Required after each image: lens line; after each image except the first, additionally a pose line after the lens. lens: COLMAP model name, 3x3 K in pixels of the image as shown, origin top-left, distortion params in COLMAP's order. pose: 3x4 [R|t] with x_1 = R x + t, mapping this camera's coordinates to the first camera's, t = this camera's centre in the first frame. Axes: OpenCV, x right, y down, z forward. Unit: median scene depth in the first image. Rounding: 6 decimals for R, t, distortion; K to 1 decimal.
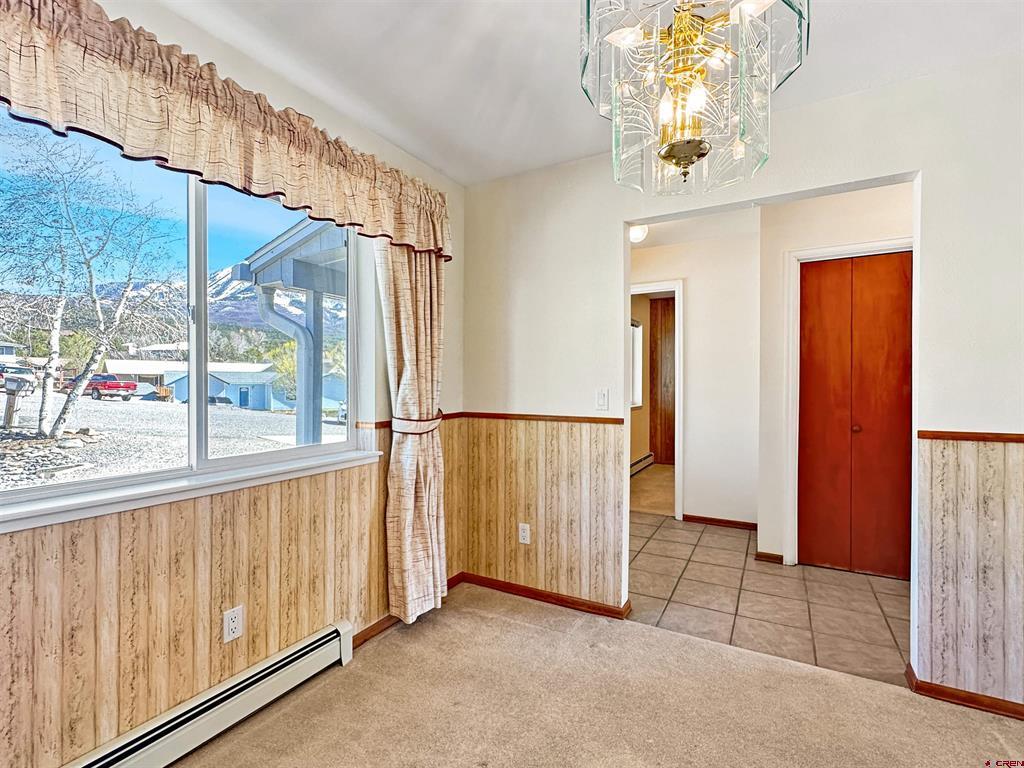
lens RADIAL K [[479.0, 0, 511.1], [0, 479.0, 383.7], [0, 0, 1]] dist [0.000908, 0.000331]
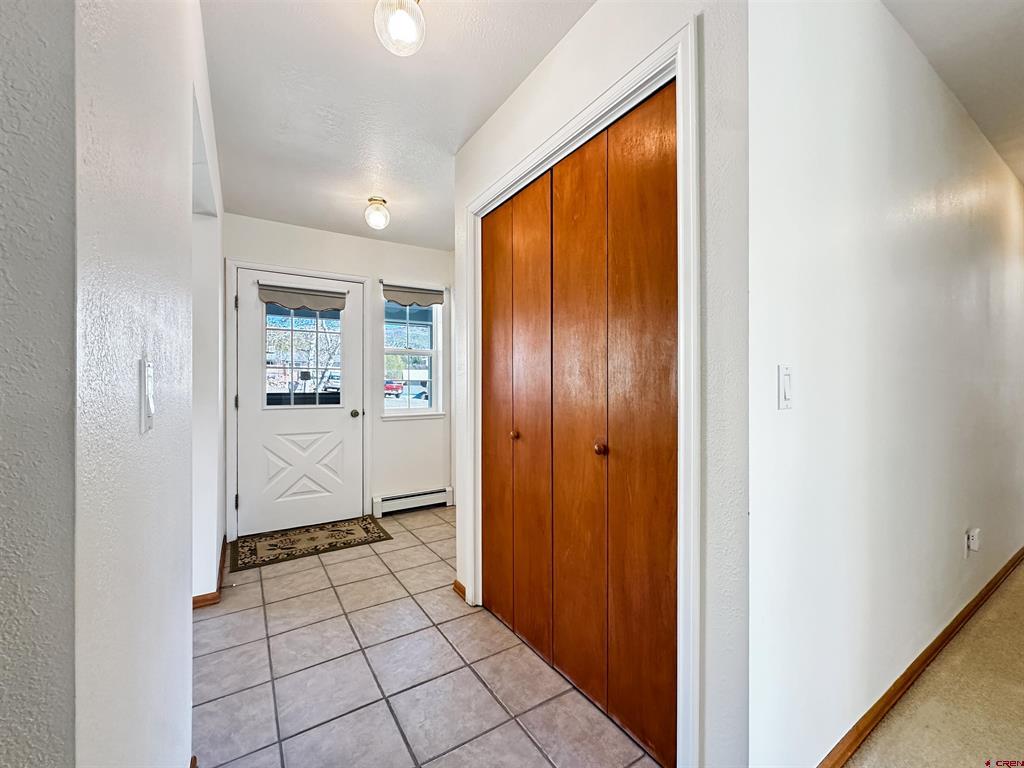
lens RADIAL K [[413.4, 0, 508.2], [0, 413.4, 387.0], [0, 0, 1]] dist [-0.002069, -0.000275]
pose [[0.874734, -0.002889, -0.484594, 0.116818], [0.003945, 0.999992, 0.001159, 0.002357], [0.484587, -0.002925, 0.874738, 0.052919]]
